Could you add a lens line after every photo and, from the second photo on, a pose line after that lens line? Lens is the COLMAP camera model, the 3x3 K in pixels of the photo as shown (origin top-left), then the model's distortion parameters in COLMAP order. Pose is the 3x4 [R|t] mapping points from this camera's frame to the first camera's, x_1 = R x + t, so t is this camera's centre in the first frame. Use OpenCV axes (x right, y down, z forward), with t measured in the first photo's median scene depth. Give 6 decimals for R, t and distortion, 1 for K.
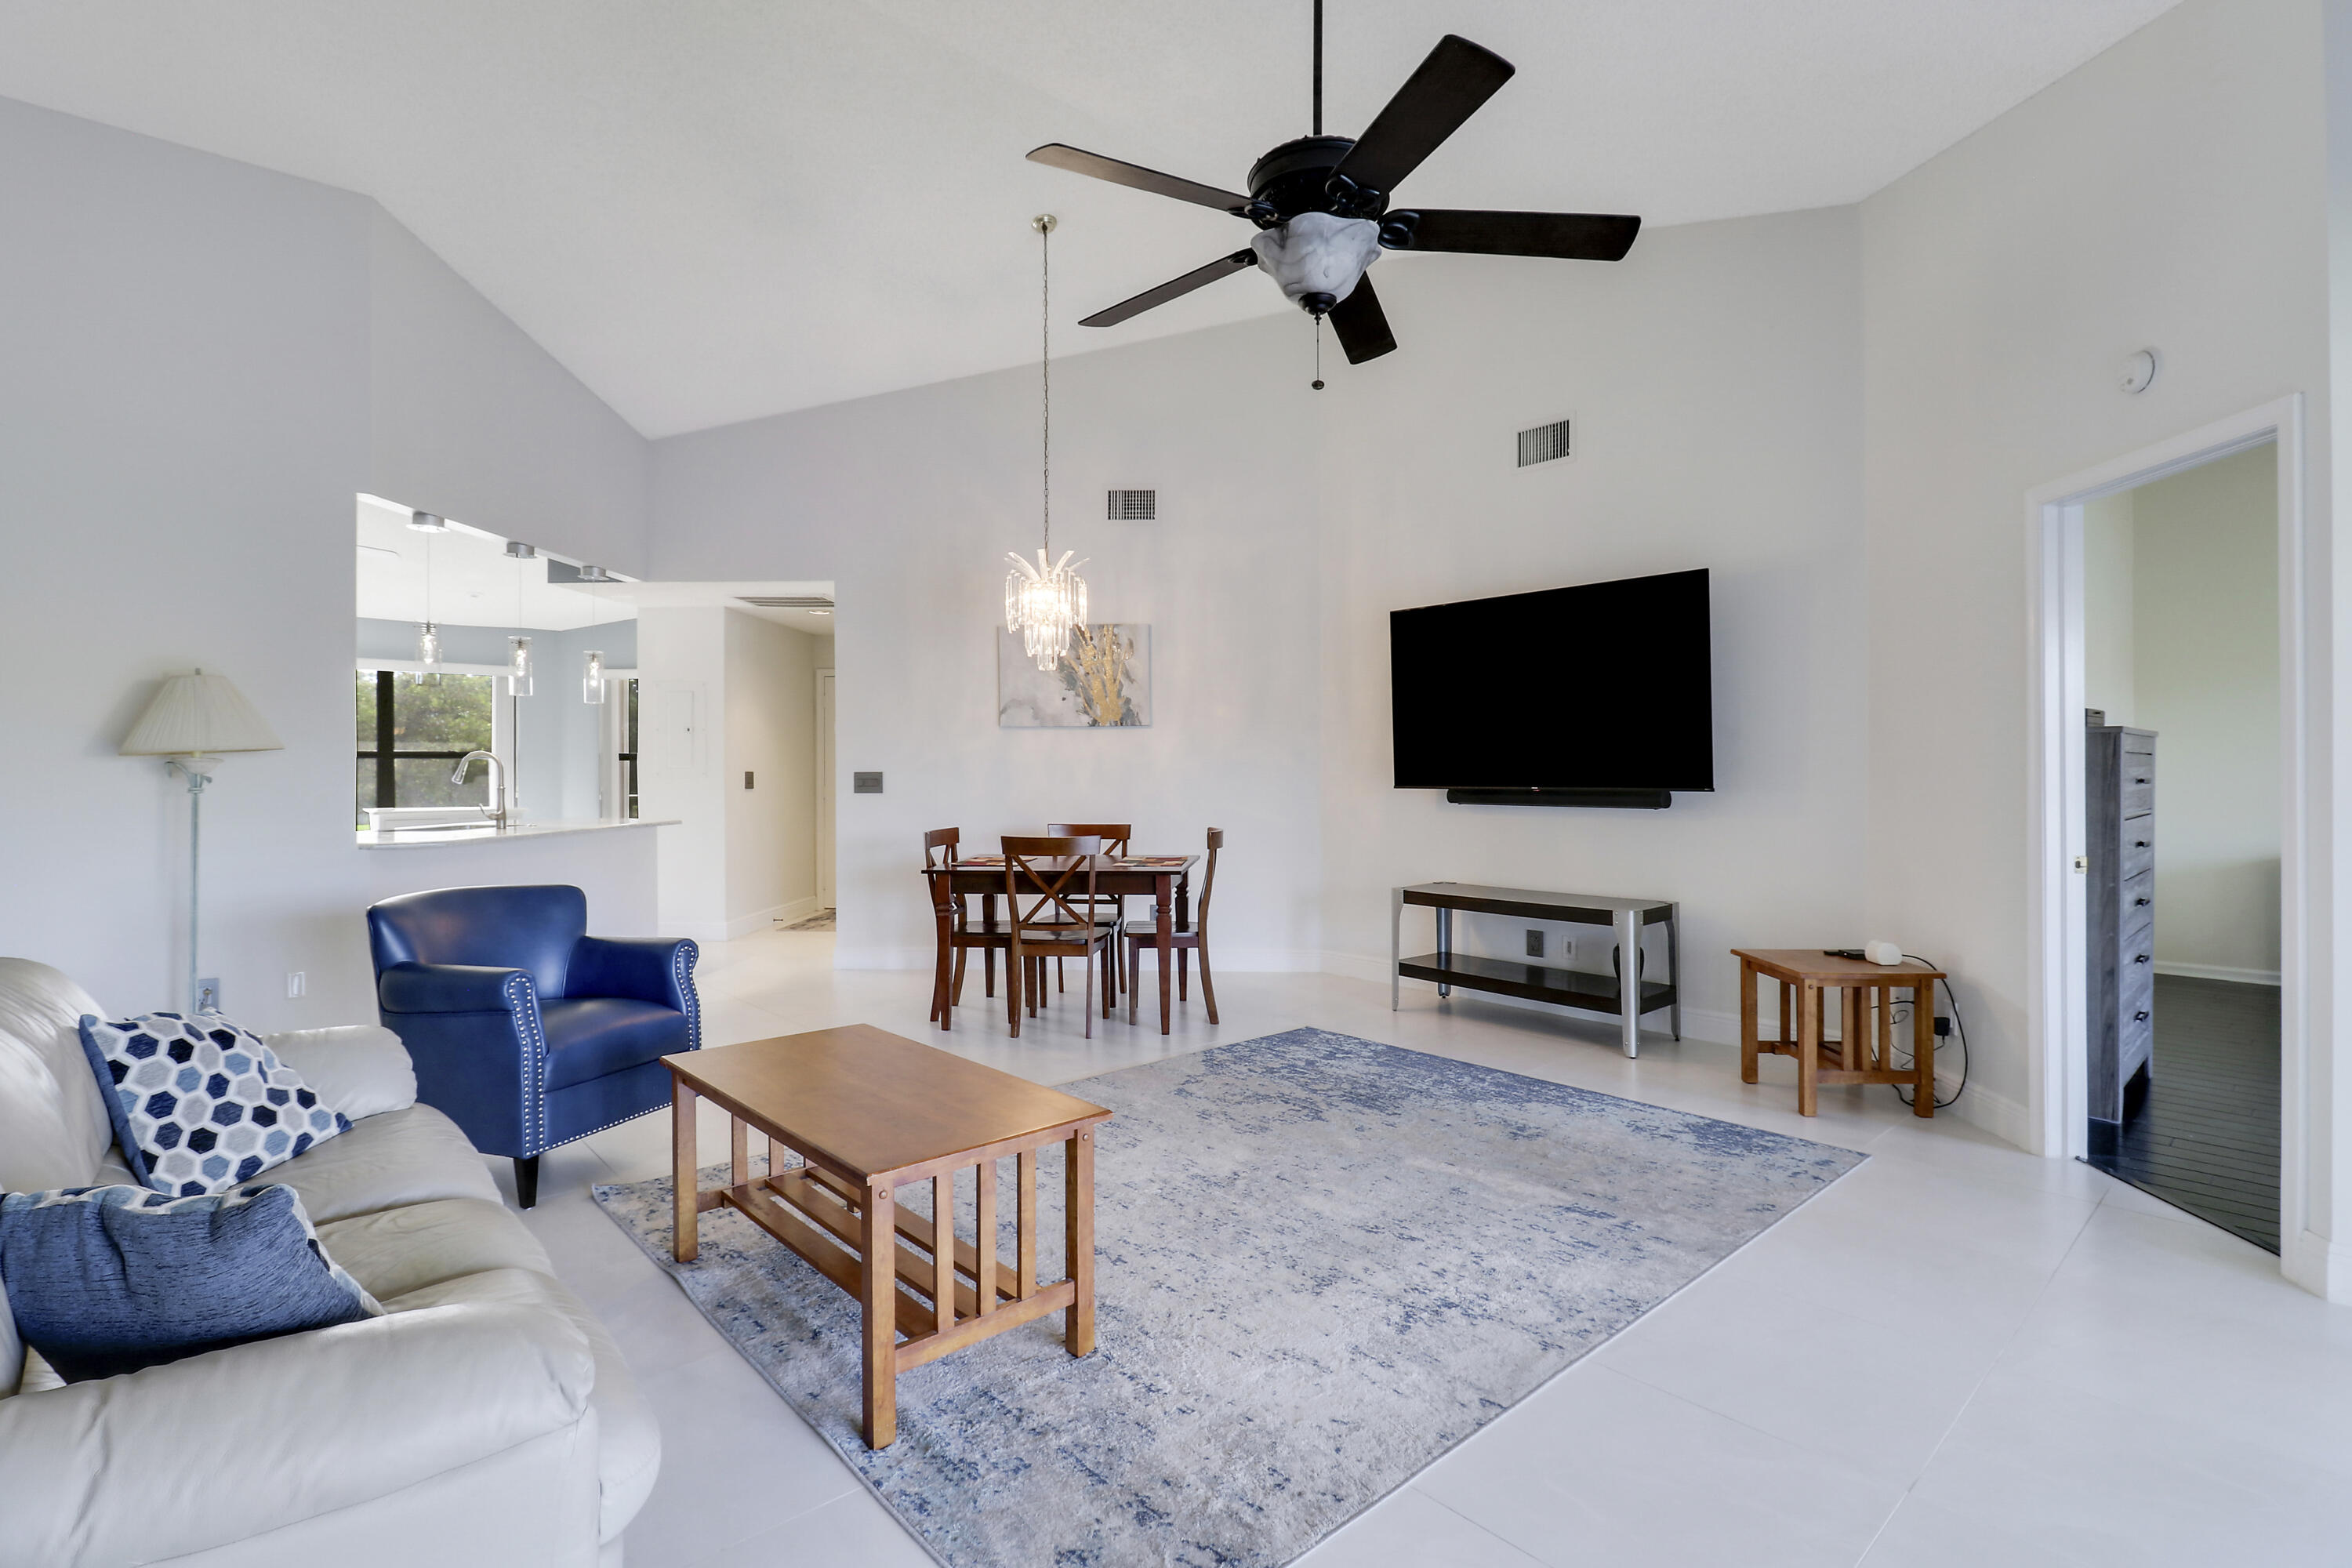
lens RADIAL K [[1086.0, 0, 1165.2], [0, 1086.0, 761.1], [0, 0, 1]] dist [-0.002678, -0.011894]
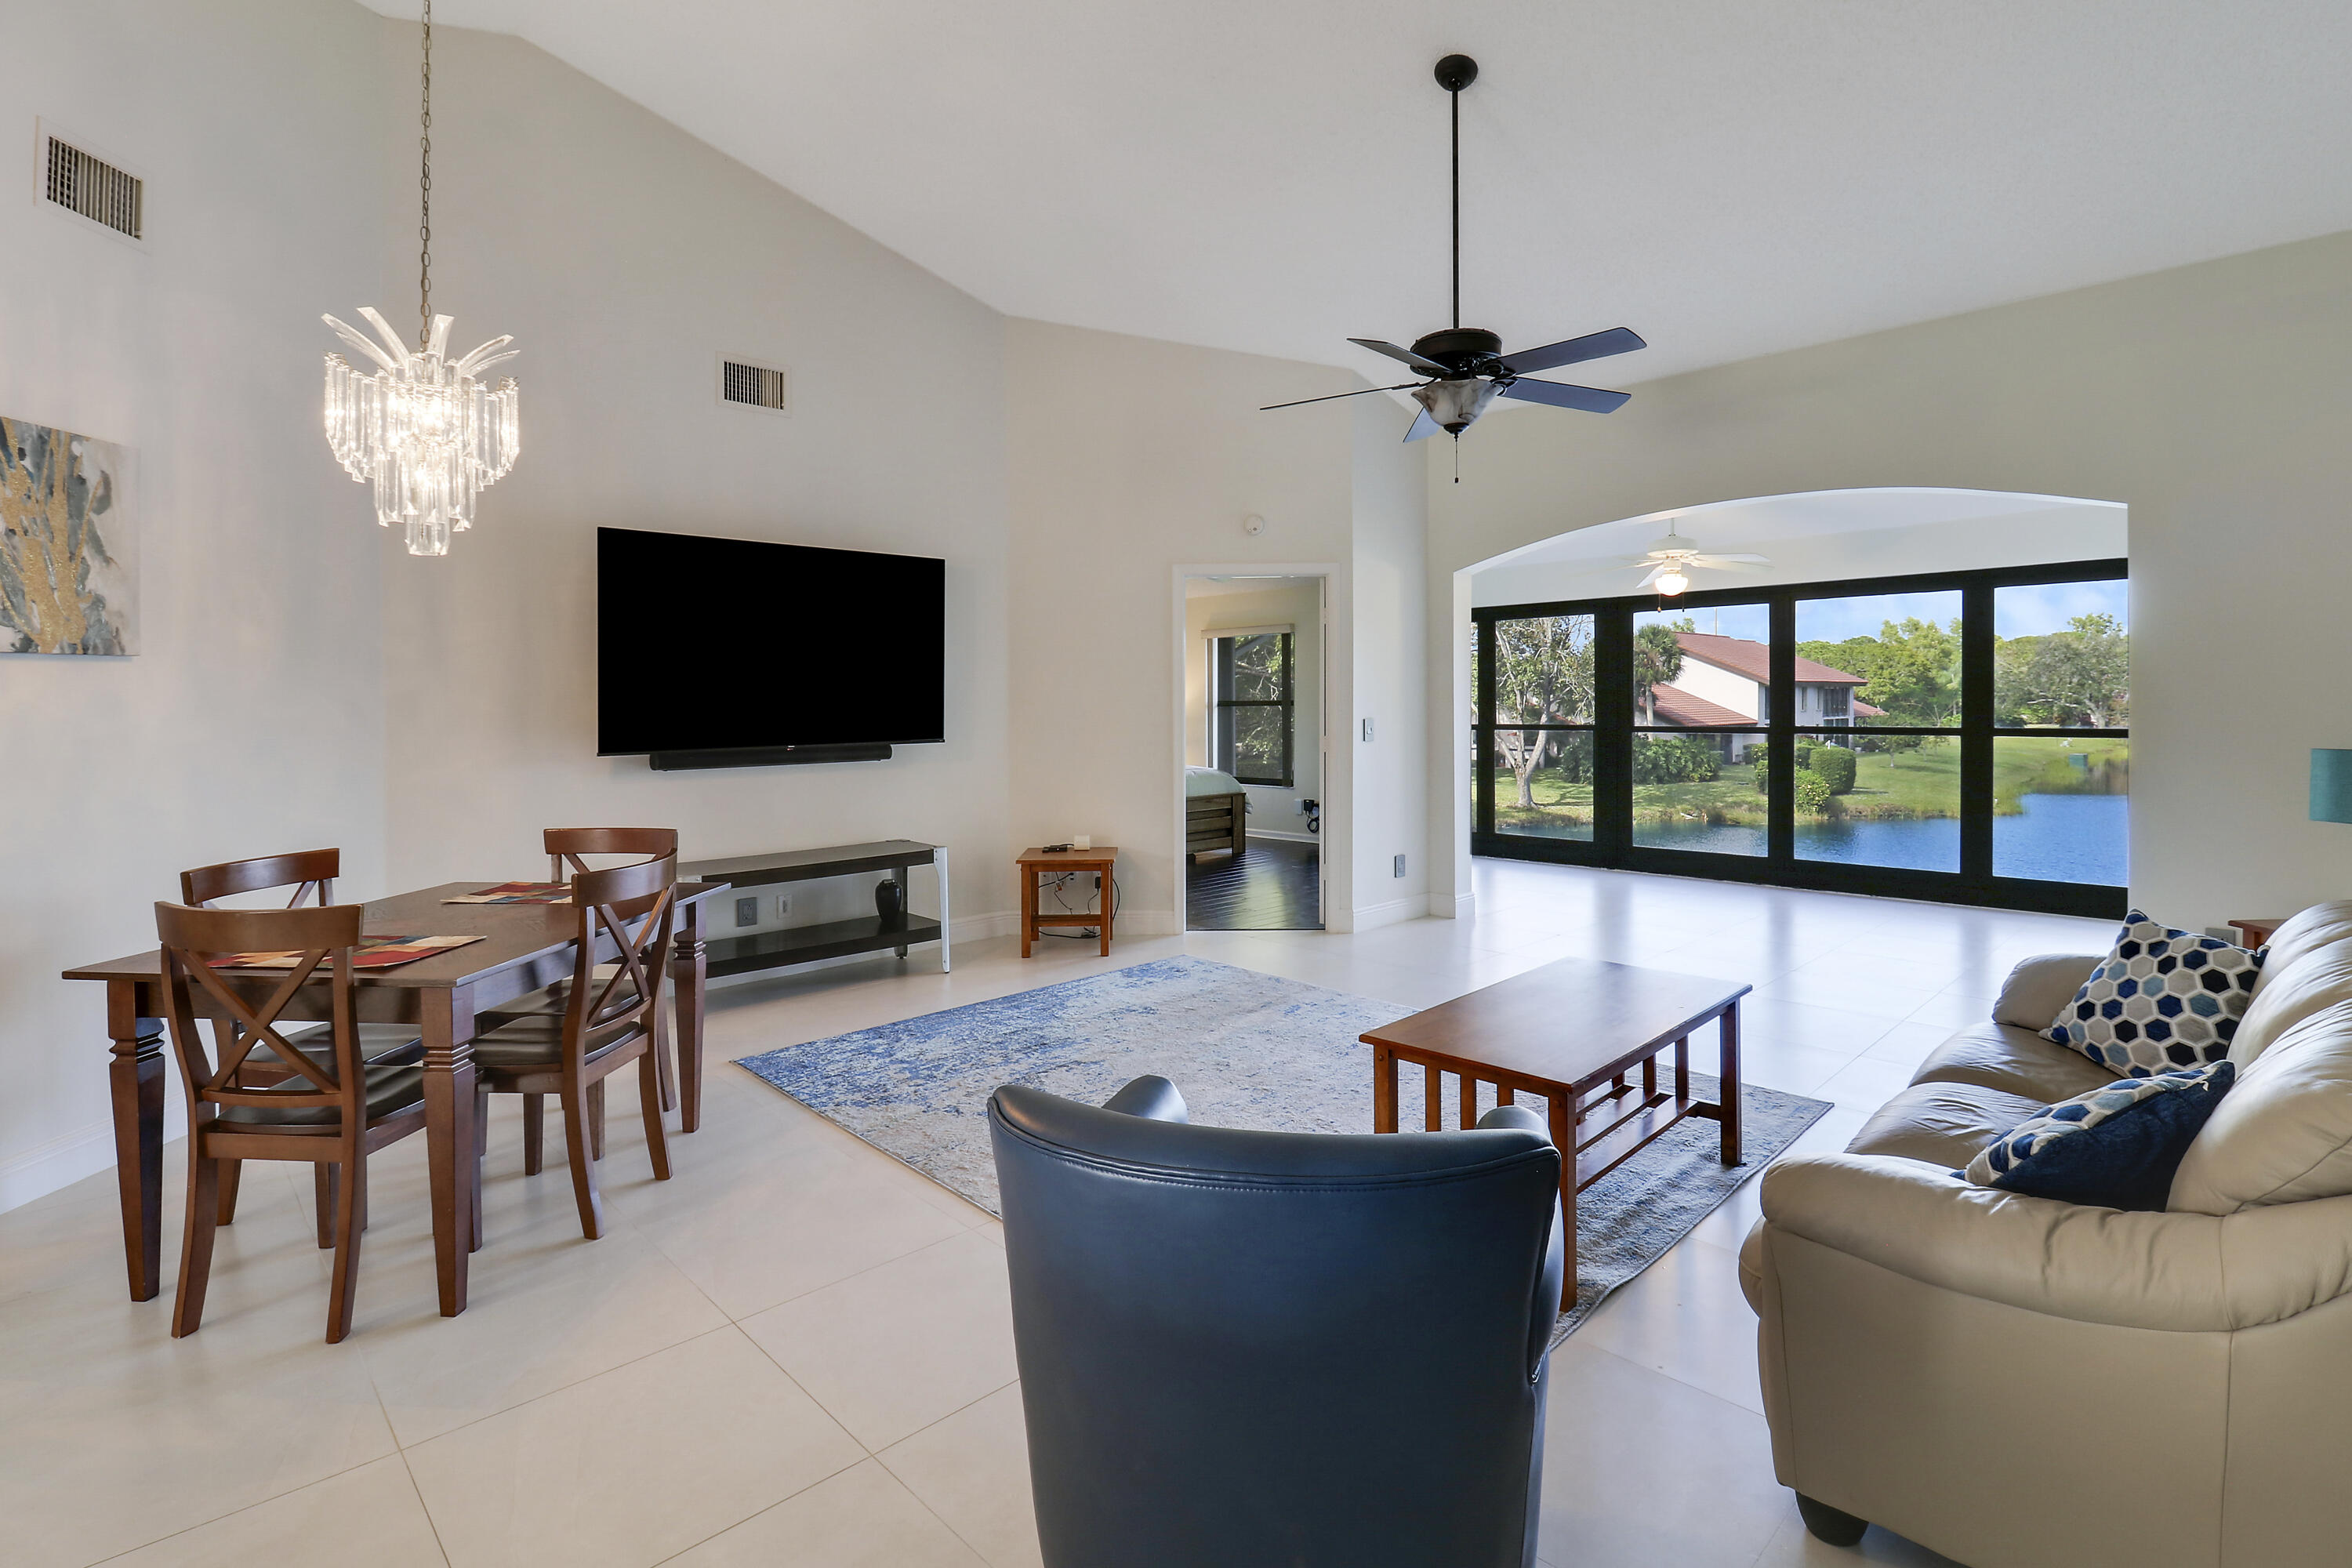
lens RADIAL K [[1086.0, 0, 1198.5], [0, 1086.0, 710.6], [0, 0, 1]] dist [-0.002678, -0.011894]
pose [[-0.049357, -0.002923, 0.998777, -0.813404], [0.001785, 0.999994, 0.003014, -0.013649], [-0.998780, 0.001931, -0.049352, 0.844430]]
